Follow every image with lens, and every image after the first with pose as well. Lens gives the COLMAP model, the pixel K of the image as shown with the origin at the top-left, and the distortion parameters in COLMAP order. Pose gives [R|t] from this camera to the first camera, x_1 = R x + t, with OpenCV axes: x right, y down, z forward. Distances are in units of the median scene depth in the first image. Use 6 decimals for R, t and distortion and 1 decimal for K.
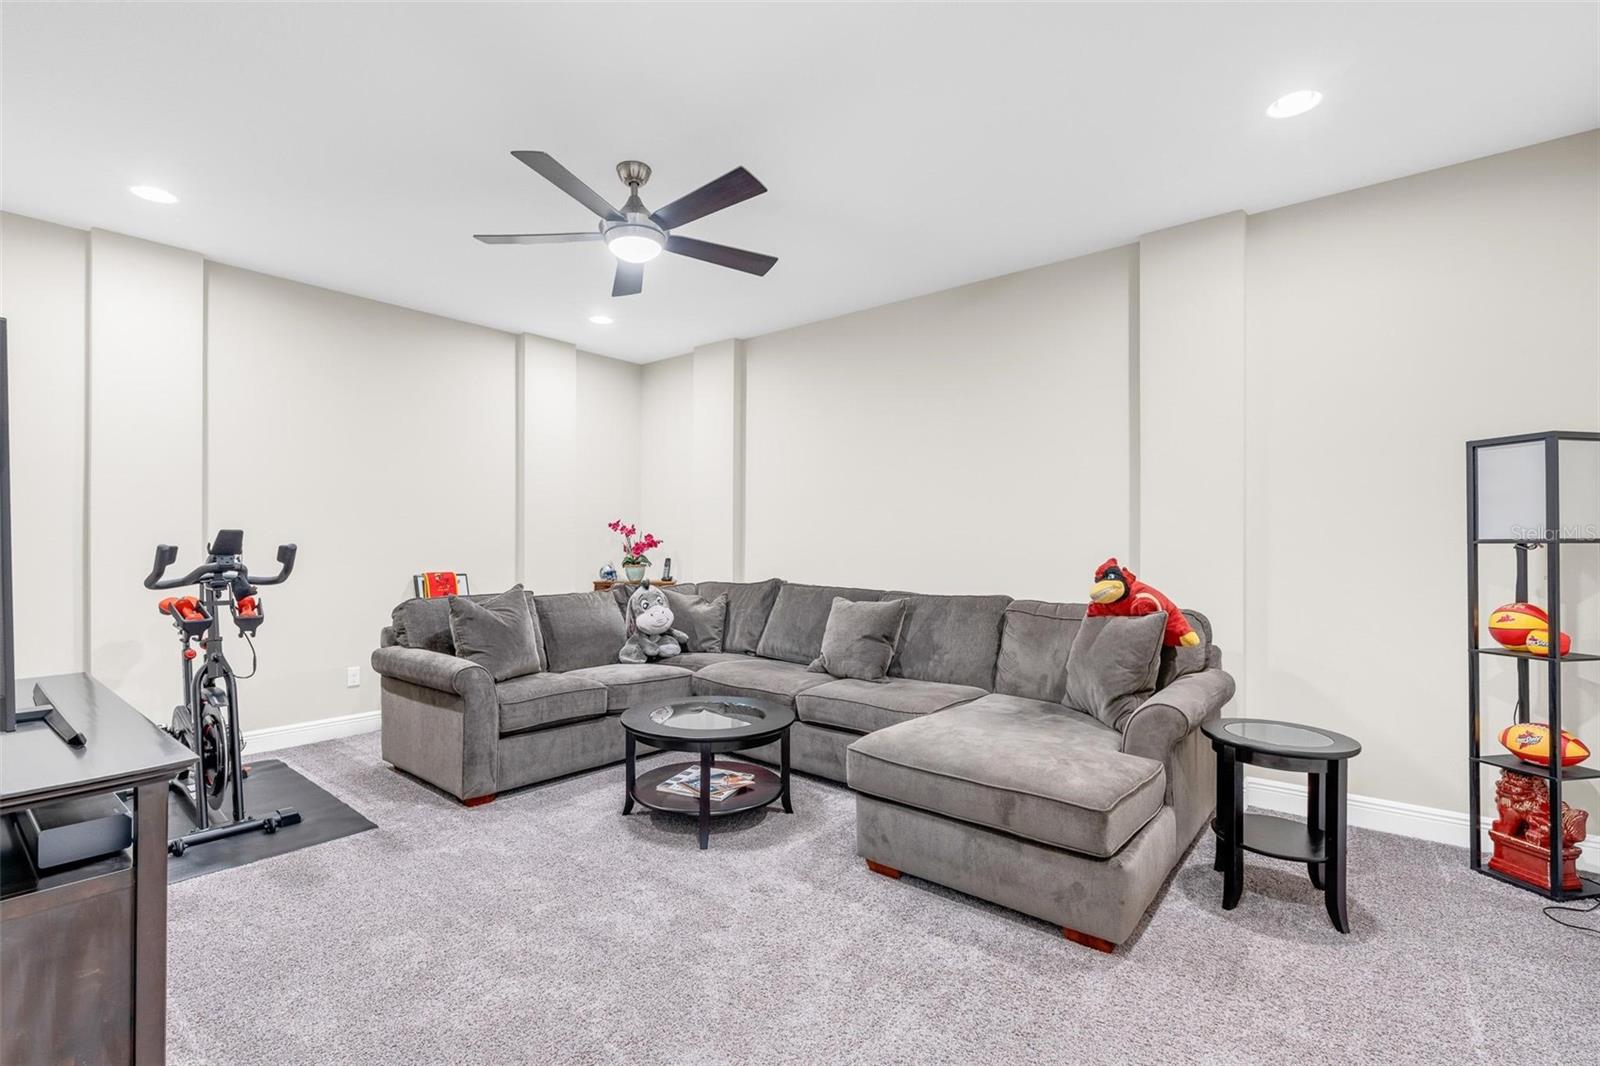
lens RADIAL K [[758.0, 0, 800.8], [0, 758.0, 535.3], [0, 0, 1]] dist [-0.003162, 0.001724]
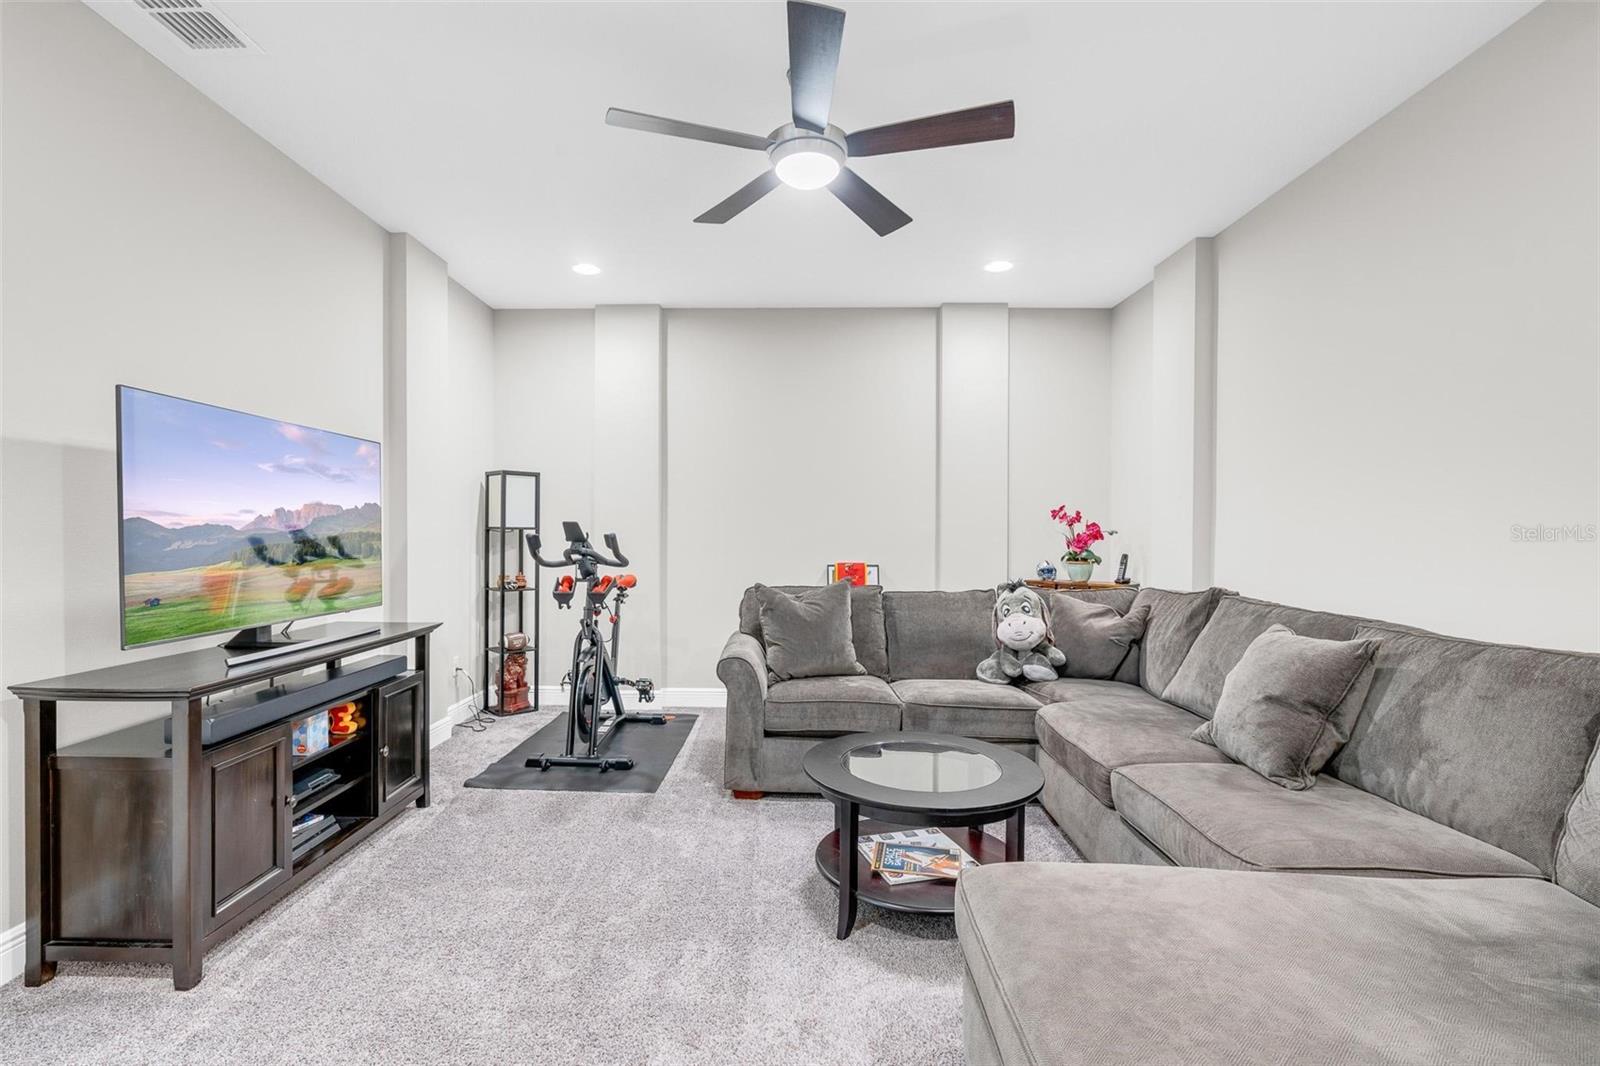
lens RADIAL K [[758.0, 0, 800.4], [0, 758.0, 540.6], [0, 0, 1]] dist [-0.003162, 0.001724]
pose [[0.601391, 0.007199, -0.798922, 0.318124], [0.005505, 0.999898, 0.013154, 0.006309], [0.798936, -0.012309, 0.601290, 0.371457]]
